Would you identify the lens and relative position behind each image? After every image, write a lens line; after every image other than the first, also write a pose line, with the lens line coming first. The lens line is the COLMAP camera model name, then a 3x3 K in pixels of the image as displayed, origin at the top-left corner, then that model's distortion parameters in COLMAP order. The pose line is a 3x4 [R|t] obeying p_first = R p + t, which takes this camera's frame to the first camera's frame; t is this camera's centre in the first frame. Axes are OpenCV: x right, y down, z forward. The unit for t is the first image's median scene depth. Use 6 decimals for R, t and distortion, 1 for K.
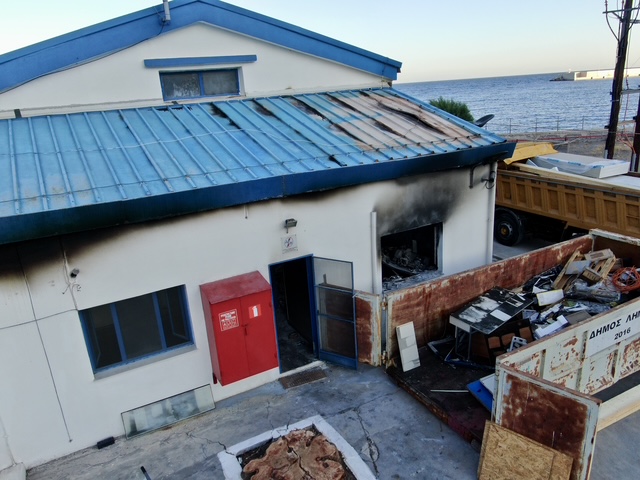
lens RADIAL K [[486.9, 0, 320.0], [0, 486.9, 240.0], [0, 0, 1]] dist [-0.006852, -0.002166]
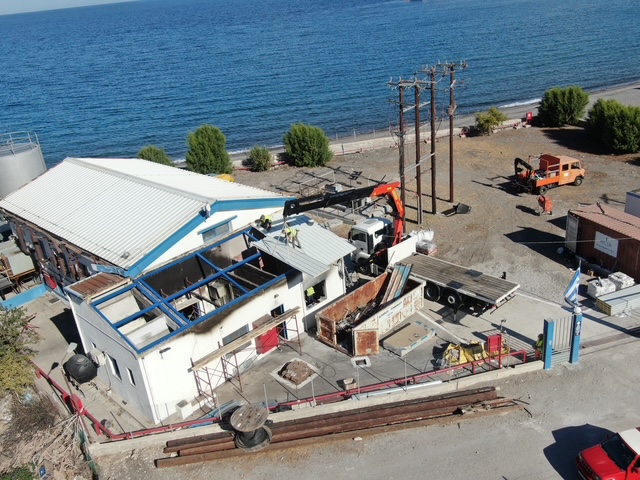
lens RADIAL K [[604.4, 0, 320.0], [0, 604.4, 240.0], [0, 0, 1]] dist [0.005720, 0.003112]
pose [[0.956576, -0.143193, 0.253888, -0.622276], [0.120638, 0.987404, 0.102368, -0.641054], [-0.265348, -0.067294, 0.961801, -2.299349]]
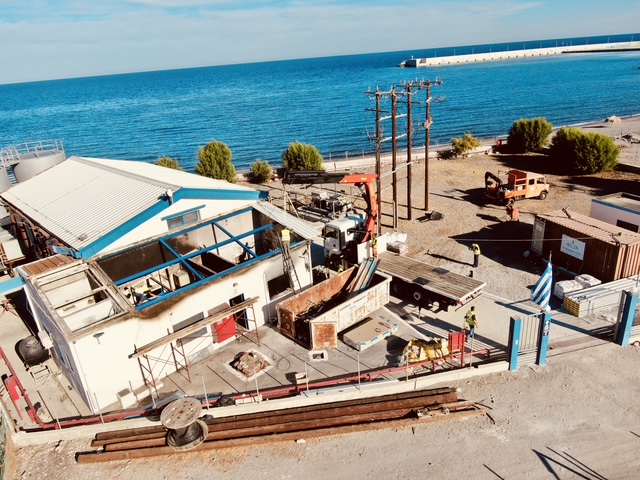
lens RADIAL K [[475.8, 0, 320.0], [0, 475.8, 240.0], [0, 0, 1]] dist [-0.011169, -0.004934]
pose [[0.966742, -0.104409, 0.233472, -0.188699], [0.091417, 0.993635, 0.065822, -0.393661], [-0.238859, -0.042290, 0.970133, -1.650727]]
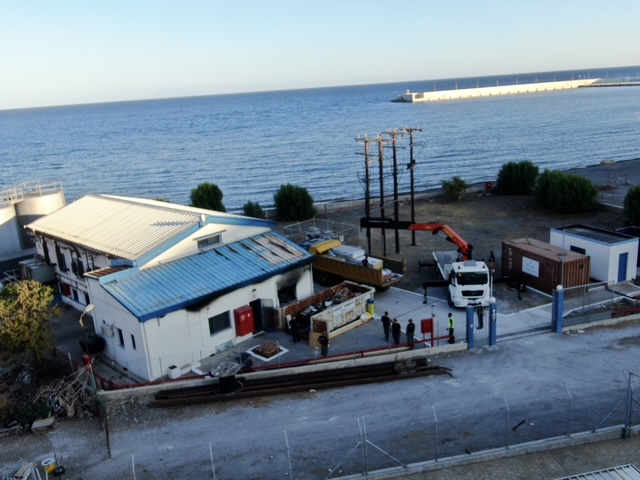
lens RADIAL K [[592.4, 0, 320.0], [0, 592.4, 240.0], [0, 0, 1]] dist [-0.000488, -0.000659]
pose [[0.957489, -0.076844, 0.278047, -0.712771], [0.093263, 0.994565, -0.046295, -0.140673], [-0.272979, 0.070259, 0.959451, -3.034132]]
